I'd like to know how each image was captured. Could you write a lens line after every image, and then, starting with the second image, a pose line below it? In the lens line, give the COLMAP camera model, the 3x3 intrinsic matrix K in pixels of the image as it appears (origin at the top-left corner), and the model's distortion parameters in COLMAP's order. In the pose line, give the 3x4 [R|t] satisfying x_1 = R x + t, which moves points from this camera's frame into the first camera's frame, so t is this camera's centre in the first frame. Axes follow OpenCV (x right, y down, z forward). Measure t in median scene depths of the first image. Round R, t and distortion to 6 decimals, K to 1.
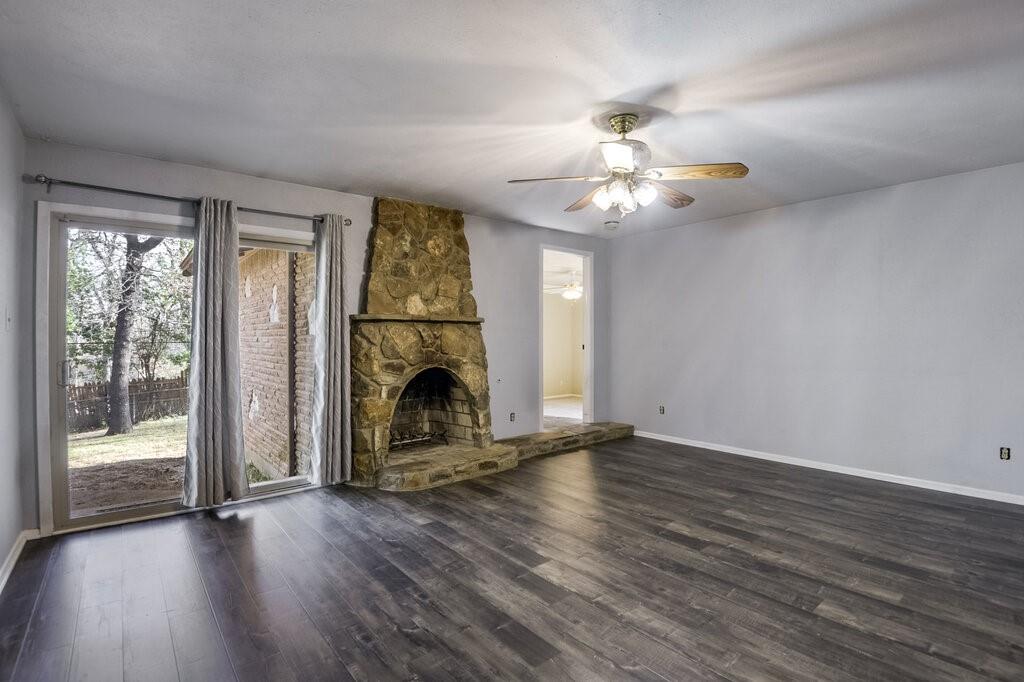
lens RADIAL K [[484.0, 0, 508.5], [0, 484.0, 339.4], [0, 0, 1]] dist [-0.006286, -0.015580]
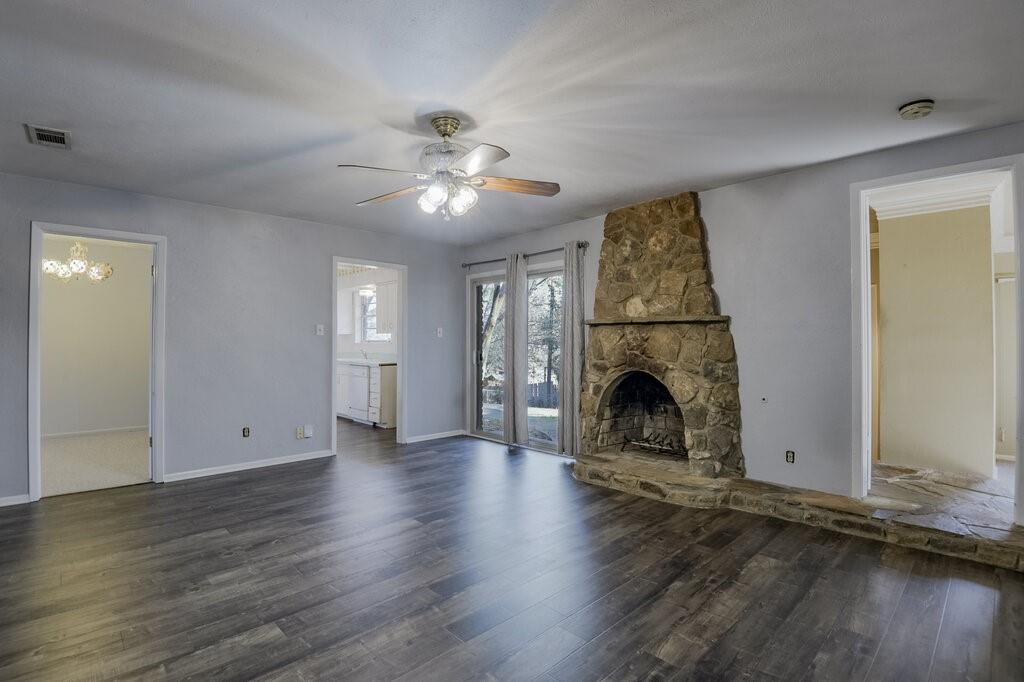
lens RADIAL K [[484.0, 0, 508.5], [0, 484.0, 339.4], [0, 0, 1]] dist [-0.006286, -0.015580]
pose [[0.085615, 0.002142, -0.996326, 1.105370], [-0.001819, 0.999996, 0.001993, -0.009158], [0.996327, 0.001641, 0.085618, 0.929730]]
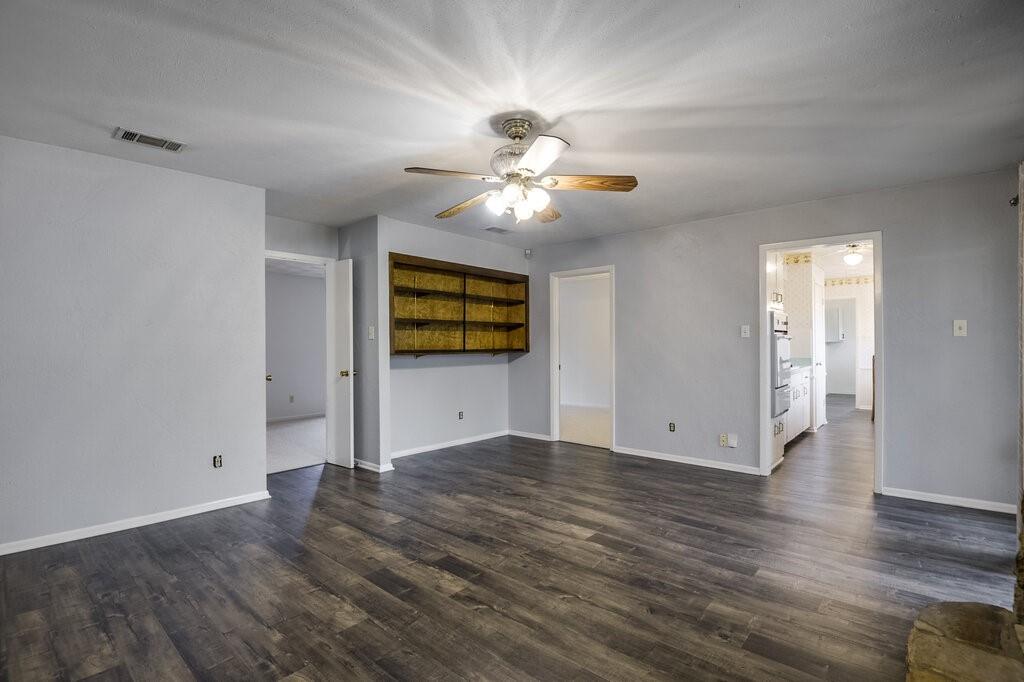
lens RADIAL K [[484.0, 0, 508.5], [0, 484.0, 339.4], [0, 0, 1]] dist [-0.006286, -0.015580]
pose [[-0.985083, 0.006335, -0.171960, 0.384544], [0.007973, 0.999929, -0.008838, -0.004374], [0.171892, -0.010077, -0.985064, 1.758027]]
